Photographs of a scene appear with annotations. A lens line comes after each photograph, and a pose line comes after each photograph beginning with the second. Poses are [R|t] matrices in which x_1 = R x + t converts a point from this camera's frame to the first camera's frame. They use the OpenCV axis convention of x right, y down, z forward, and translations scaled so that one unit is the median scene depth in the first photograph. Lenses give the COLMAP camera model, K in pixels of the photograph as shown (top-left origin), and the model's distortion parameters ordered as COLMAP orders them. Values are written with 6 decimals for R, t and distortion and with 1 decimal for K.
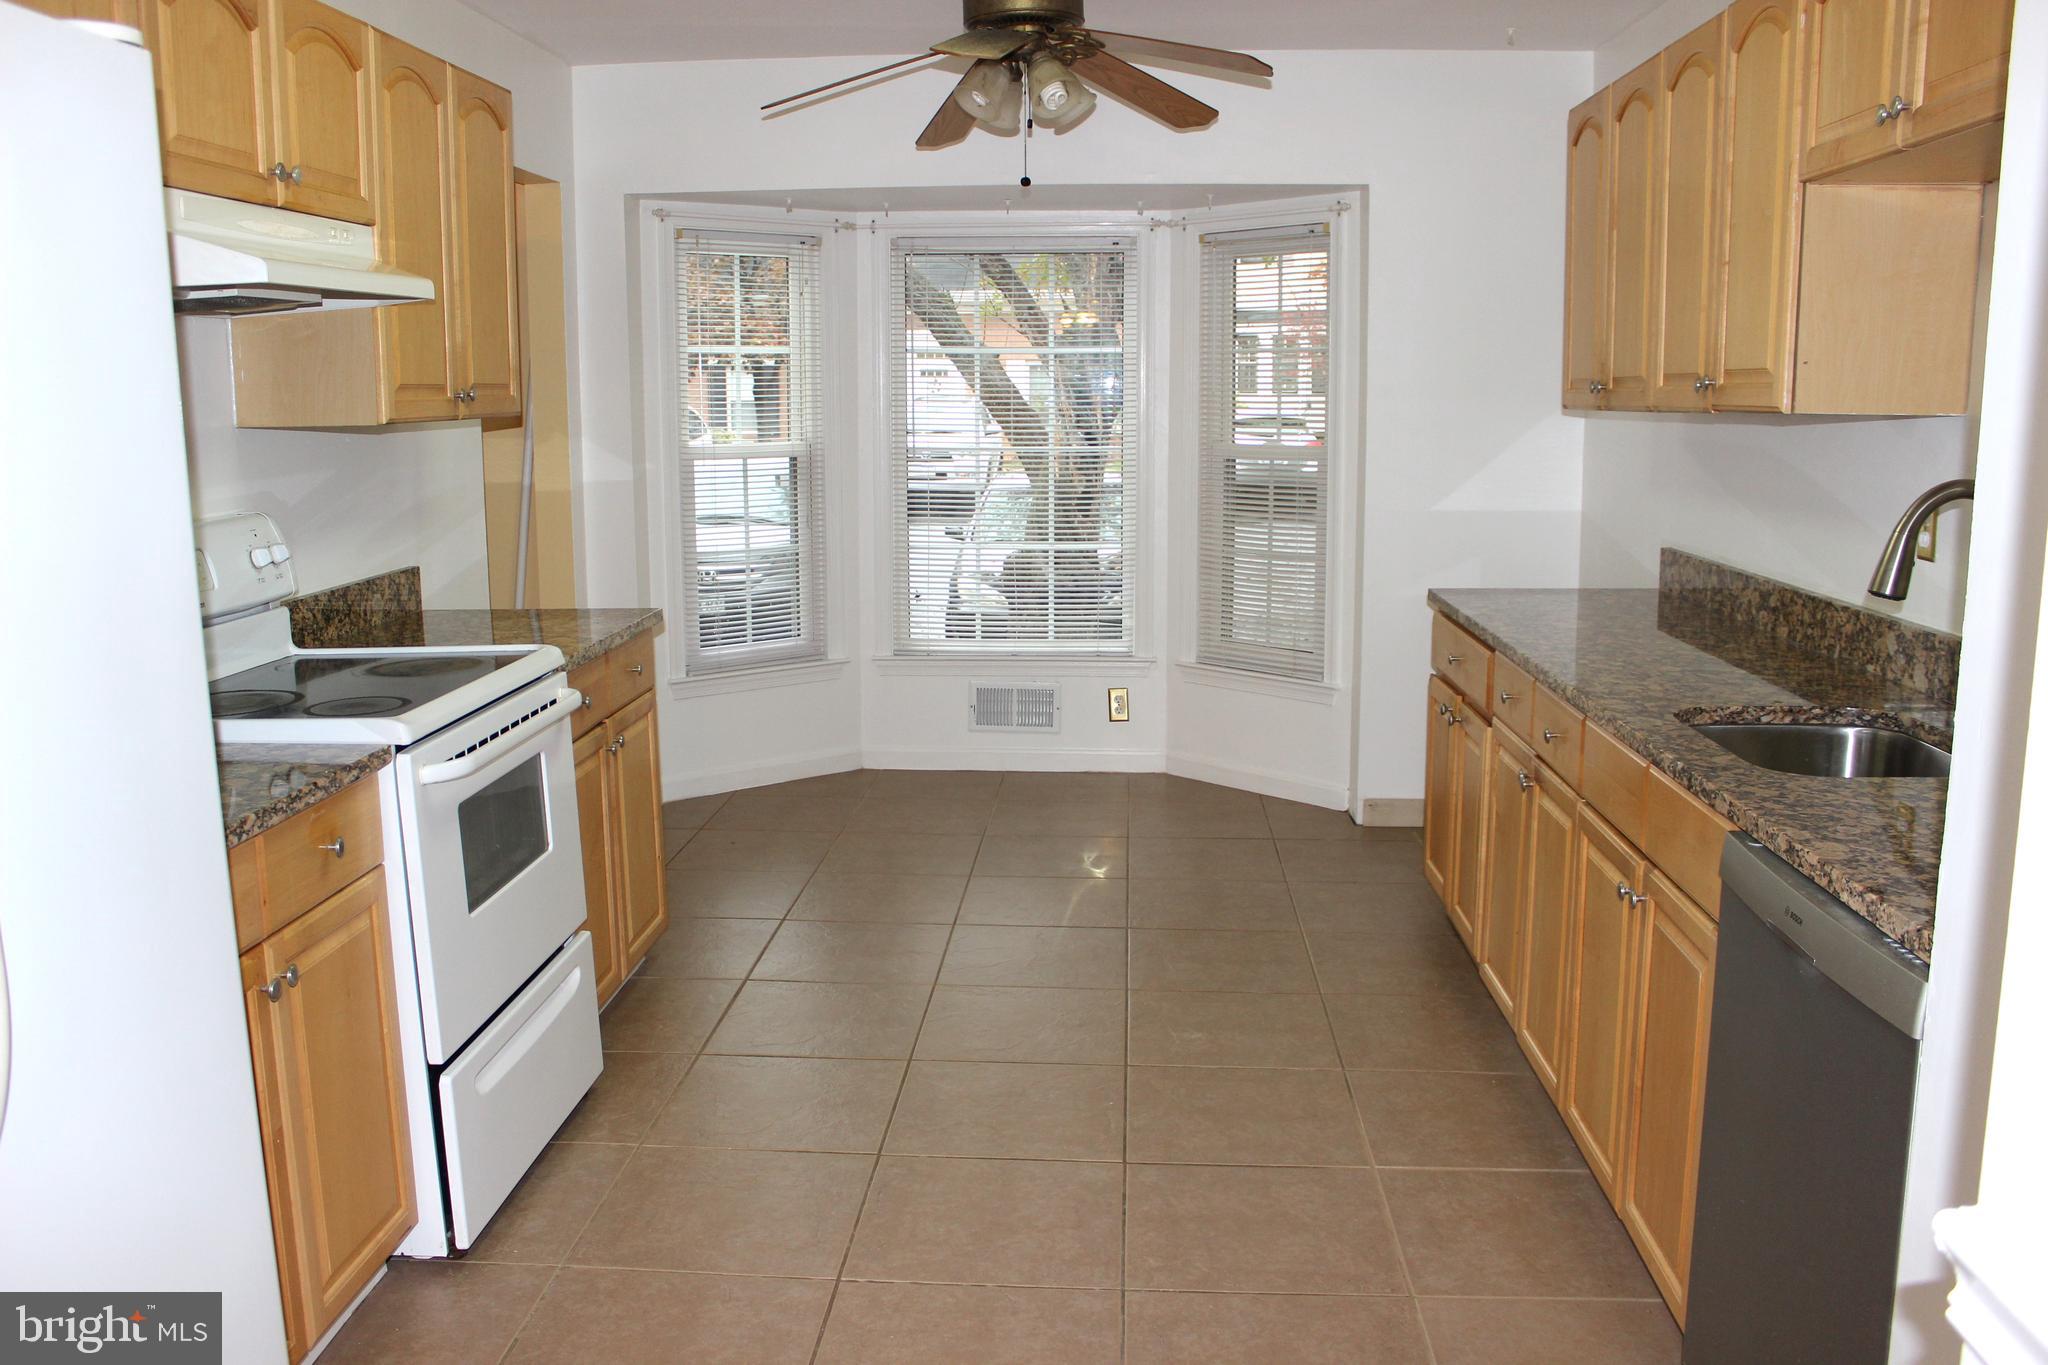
lens RADIAL K [[1709.0, 0, 1030.4], [0, 1709.0, 674.9], [0, 0, 1]] dist [-0.139365, 0.091191]
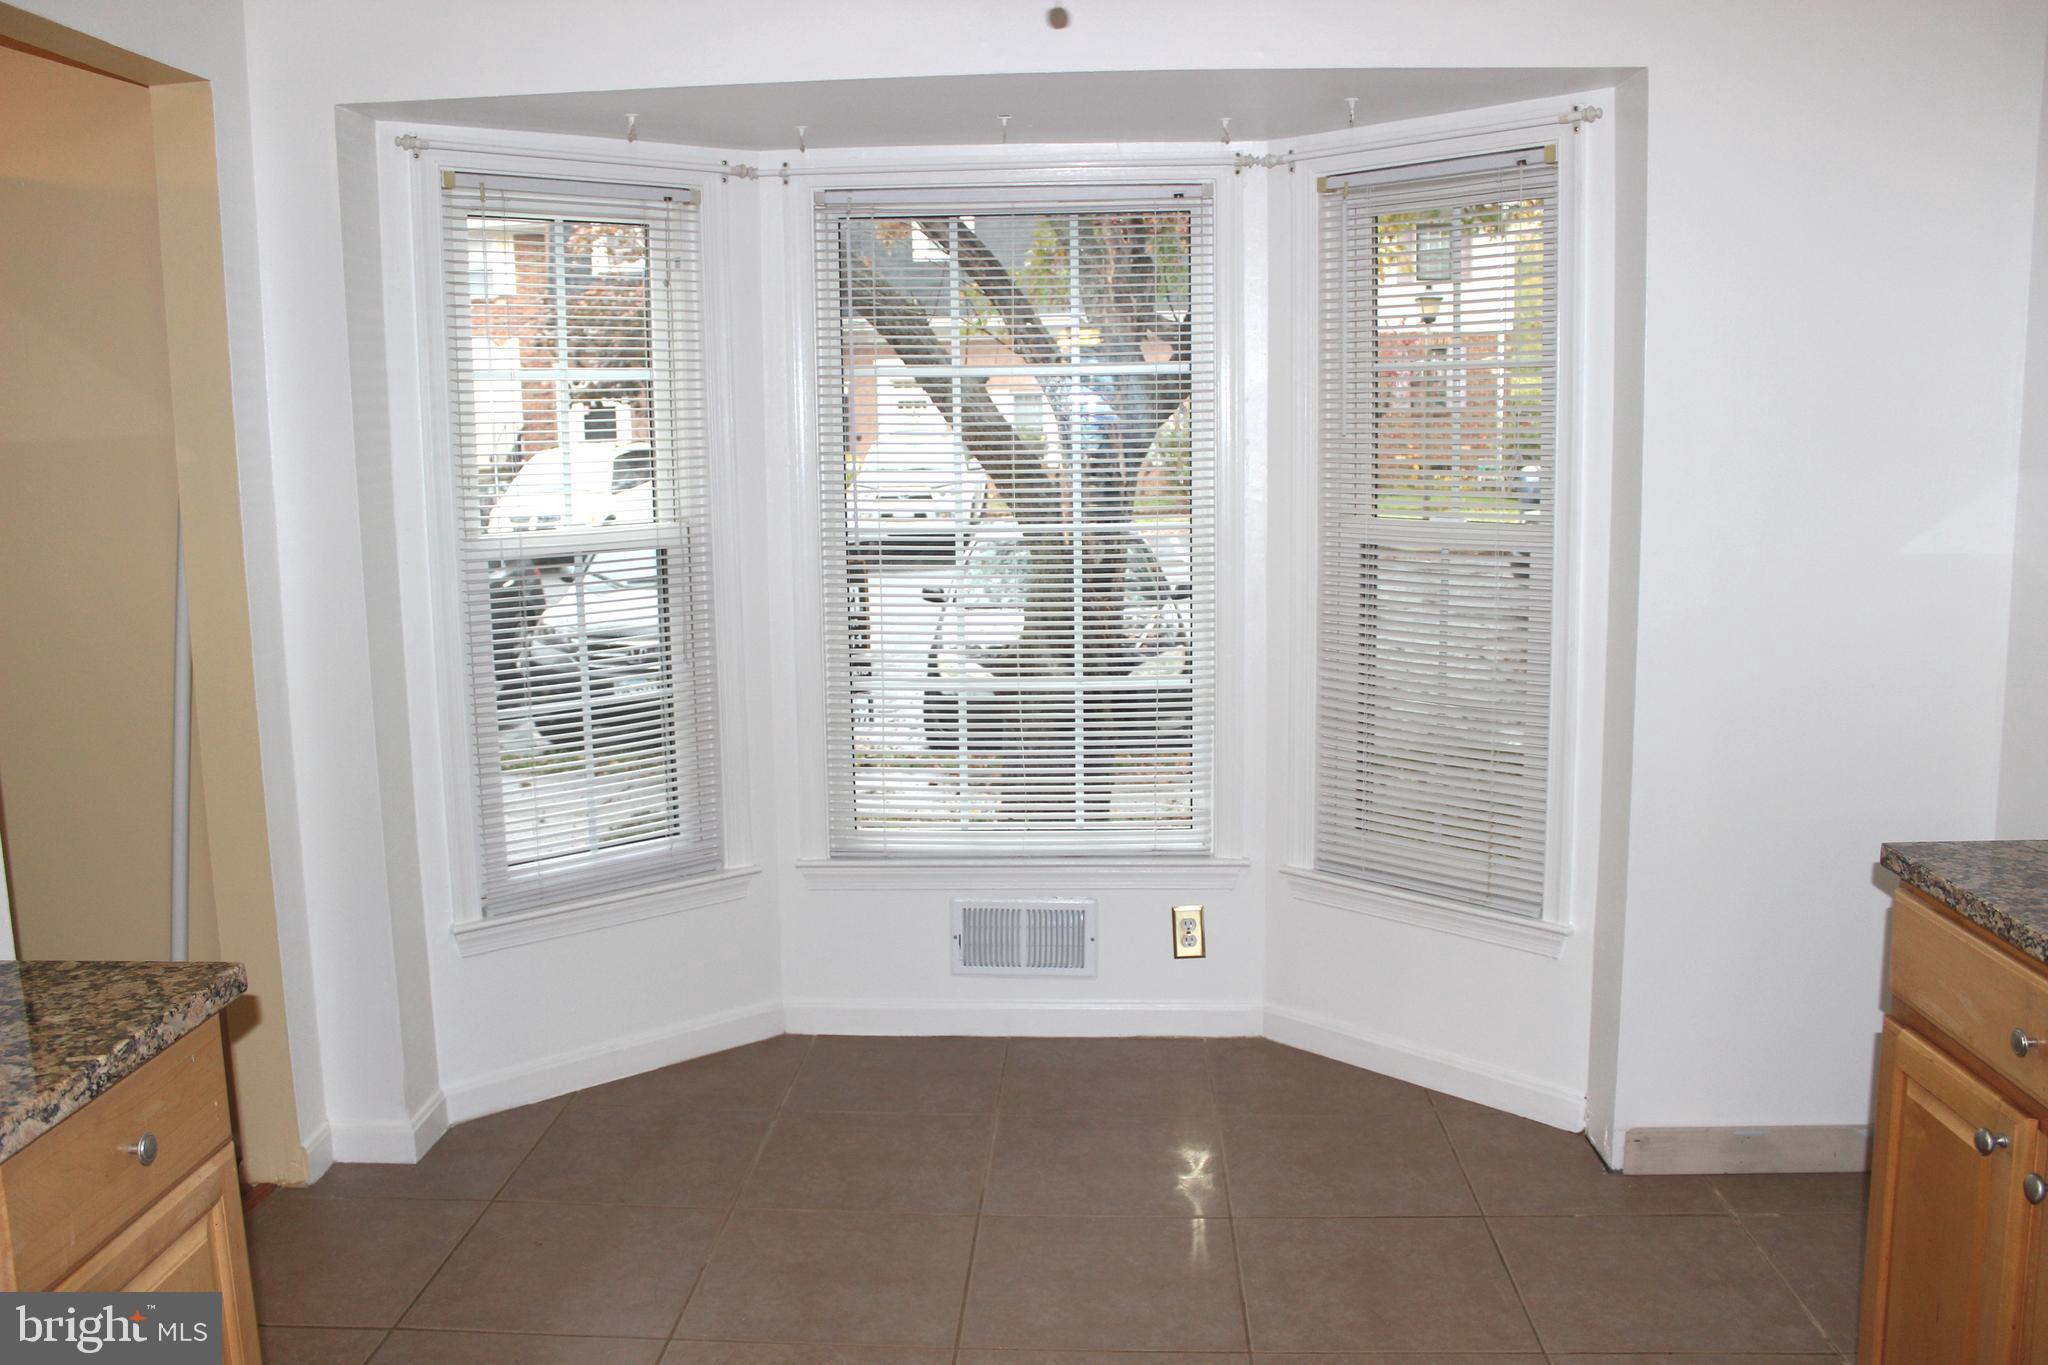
lens RADIAL K [[1709.0, 0, 1012.6], [0, 1709.0, 686.1], [0, 0, 1]] dist [-0.139365, 0.091191]
pose [[0.999910, -0.013328, -0.001575, -0.011249], [0.013311, 0.999859, -0.010265, -0.068967], [0.001711, 0.010244, 0.999946, 0.378559]]
